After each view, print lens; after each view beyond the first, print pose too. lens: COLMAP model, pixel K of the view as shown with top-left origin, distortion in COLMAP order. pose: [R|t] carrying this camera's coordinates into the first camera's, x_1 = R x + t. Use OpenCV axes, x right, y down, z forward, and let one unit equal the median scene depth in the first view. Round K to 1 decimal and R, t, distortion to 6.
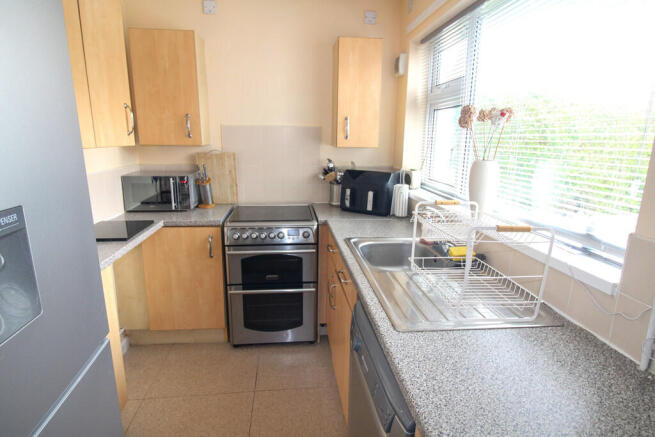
lens RADIAL K [[361.8, 0, 327.5], [0, 361.8, 218.5], [0, 0, 1]] dist [-0.000143, -0.000750]
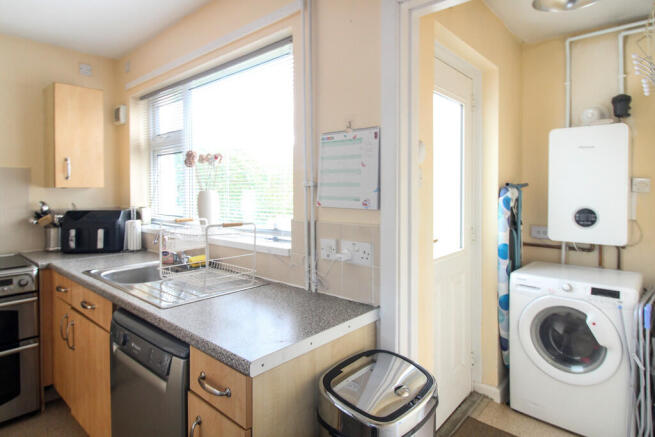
lens RADIAL K [[369.7, 0, 328.1], [0, 369.7, 193.3], [0, 0, 1]] dist [0.000715, -0.002269]
pose [[0.736250, -0.025324, 0.676236, -0.109728], [0.164026, 0.976178, -0.142026, 0.078456], [-0.656530, 0.215487, 0.722865, -0.191936]]
